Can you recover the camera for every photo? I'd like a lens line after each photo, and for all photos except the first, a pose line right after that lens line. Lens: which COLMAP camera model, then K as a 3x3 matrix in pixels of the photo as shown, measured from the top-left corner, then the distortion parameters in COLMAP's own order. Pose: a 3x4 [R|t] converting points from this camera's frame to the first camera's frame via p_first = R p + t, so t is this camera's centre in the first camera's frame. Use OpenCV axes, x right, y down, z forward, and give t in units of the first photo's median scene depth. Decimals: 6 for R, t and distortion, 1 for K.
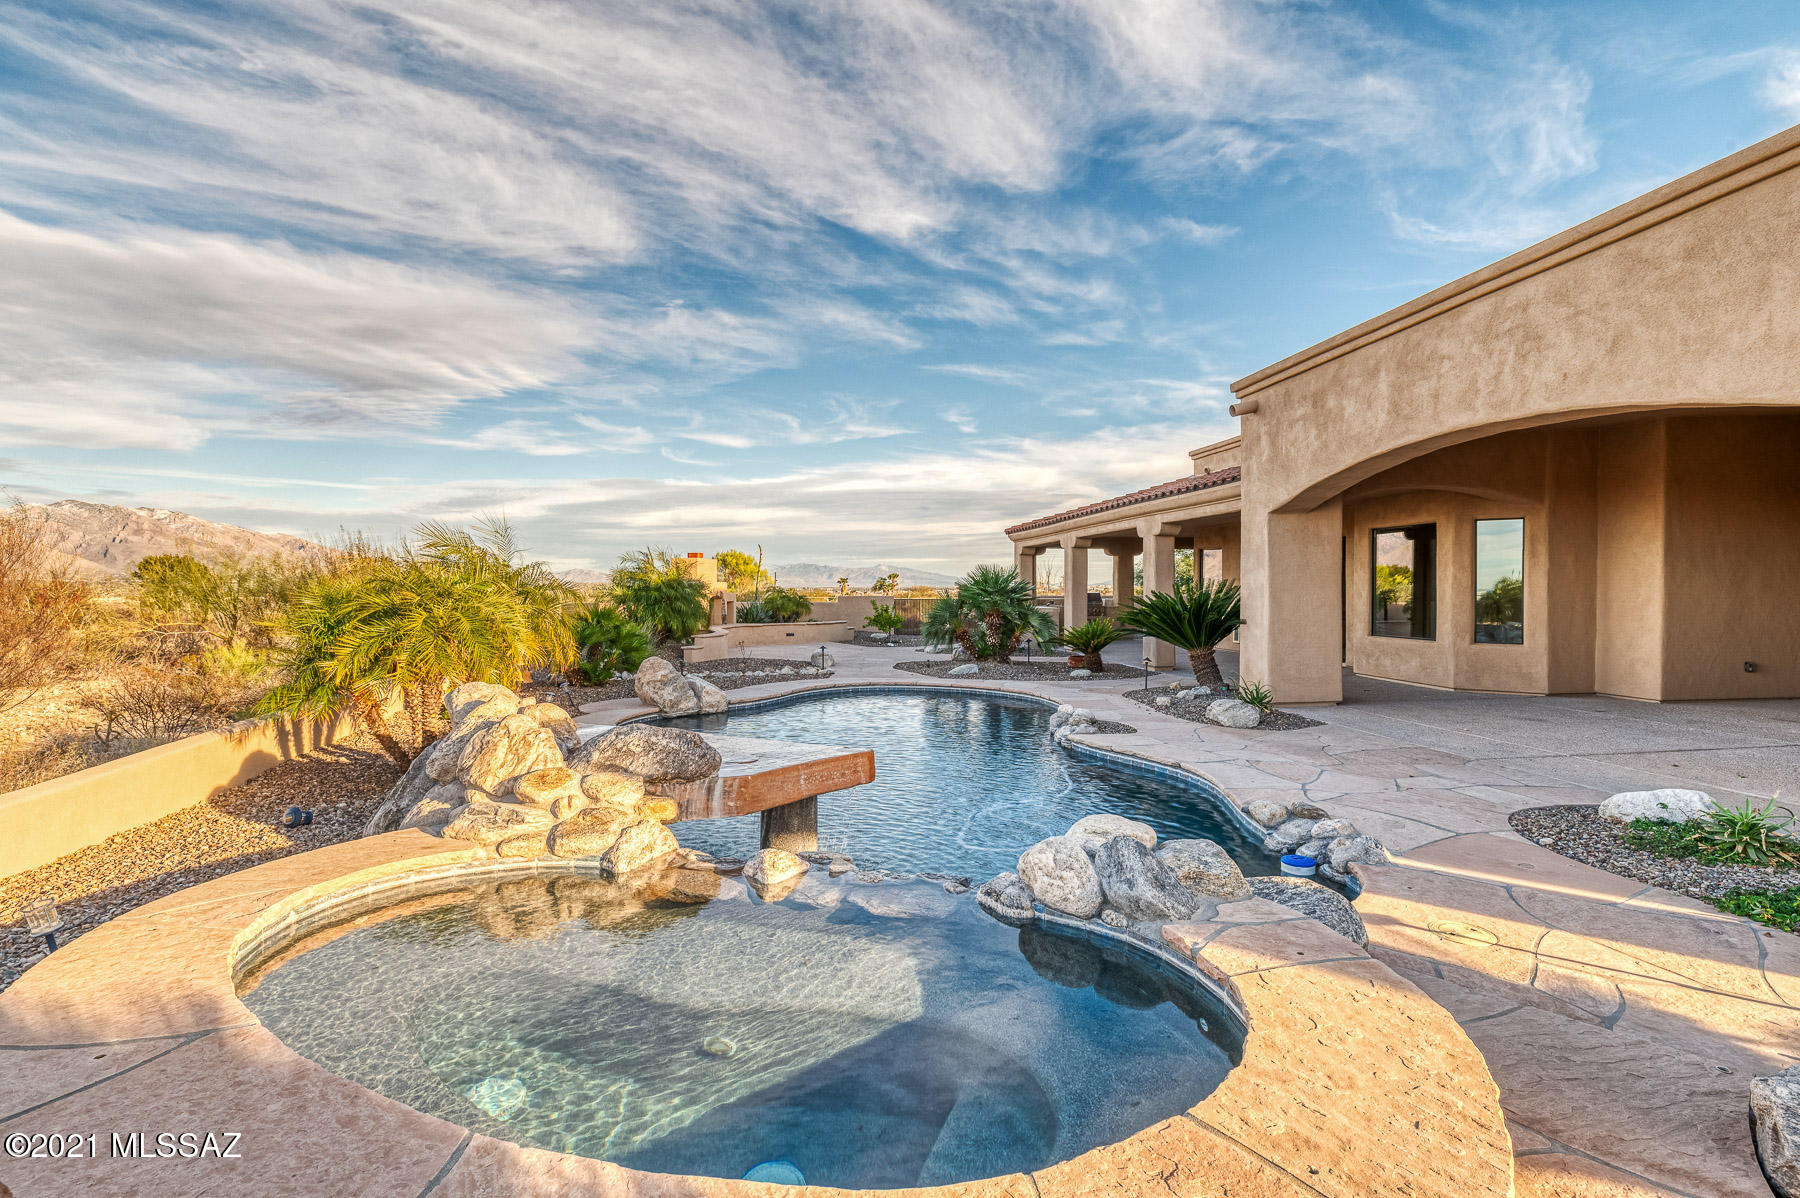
lens RADIAL K [[881.8, 0, 895.2], [0, 881.8, 600.3], [0, 0, 1]] dist [-0.000455, -0.000192]
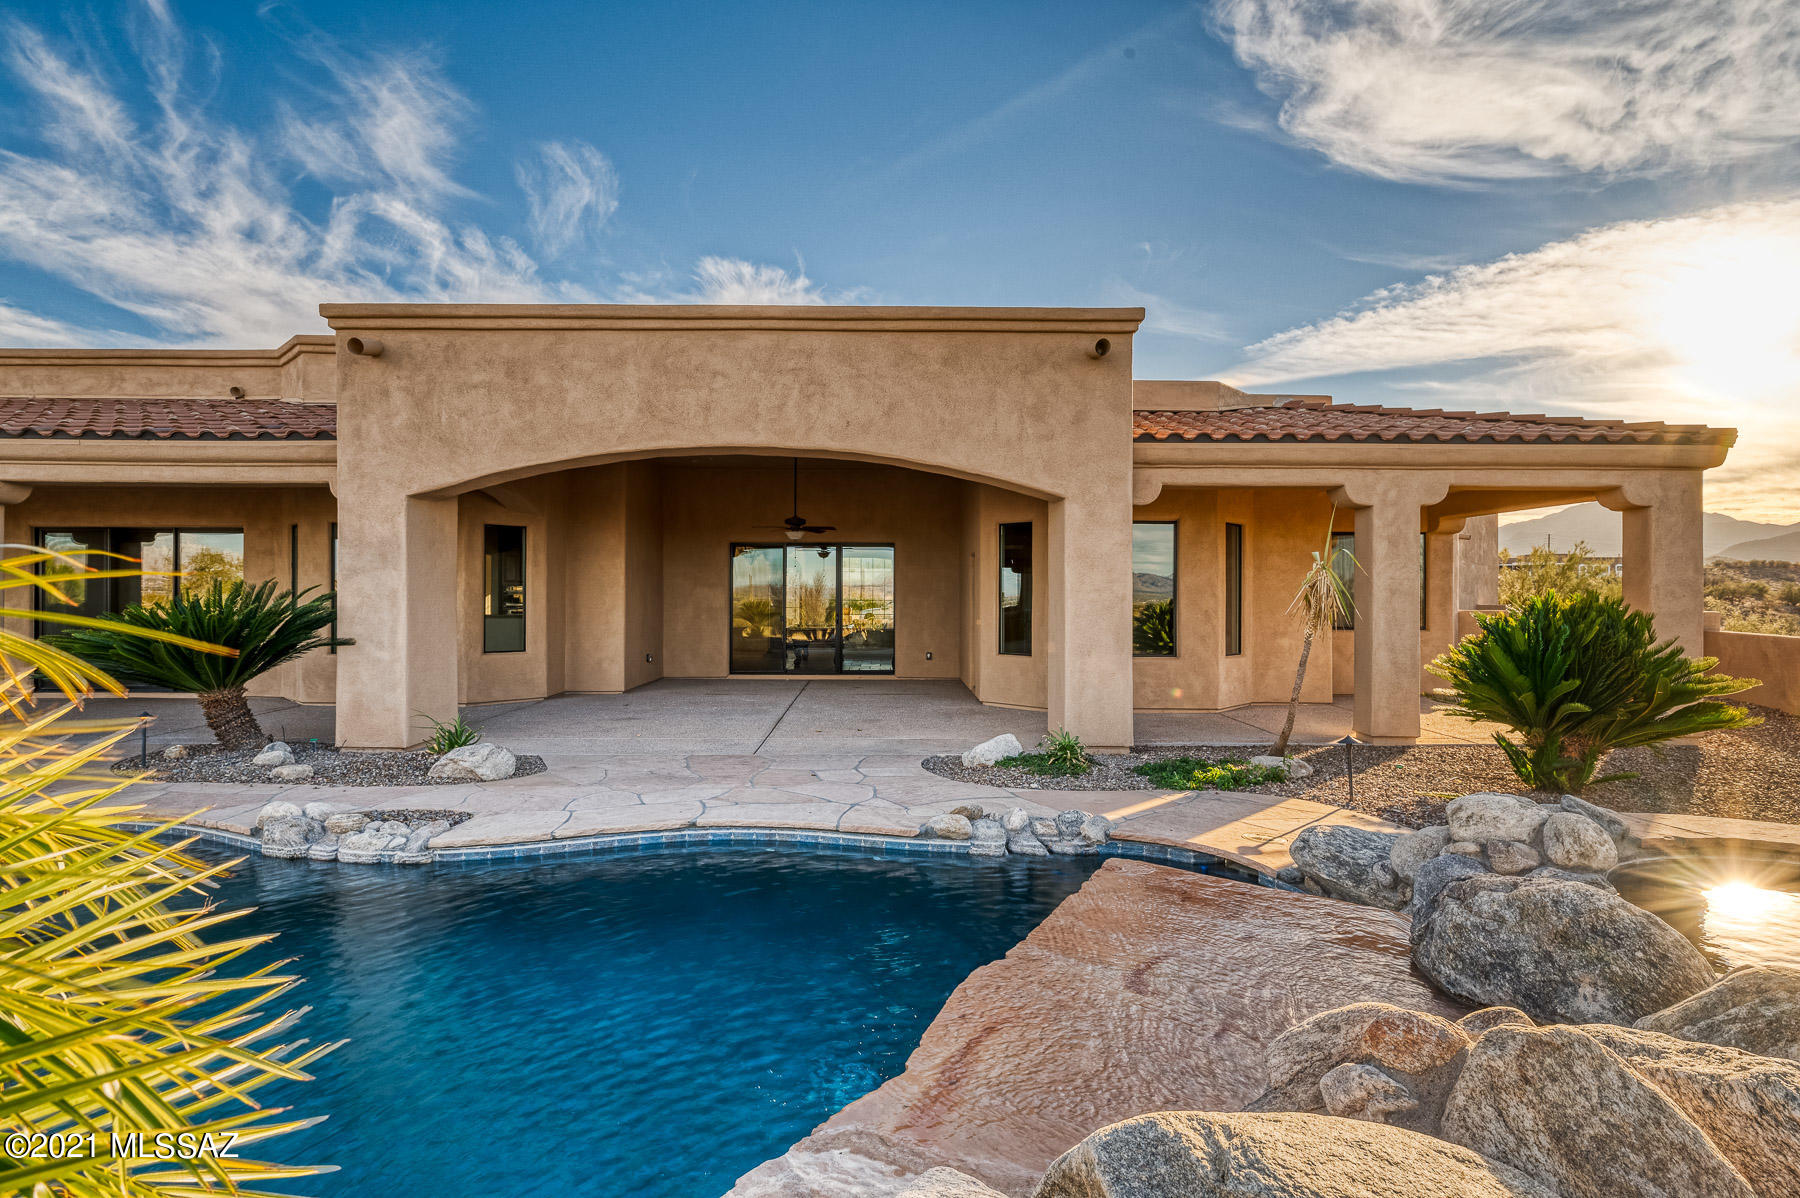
lens RADIAL K [[924.1, 0, 897.6], [0, 924.1, 592.5], [0, 0, 1]] dist [-0.003818, 0.000090]
pose [[0.102311, 0.005371, 0.994738, -0.356141], [0.011833, 0.999908, -0.006616, -0.006778], [-0.994682, 0.012447, 0.102238, 0.560164]]
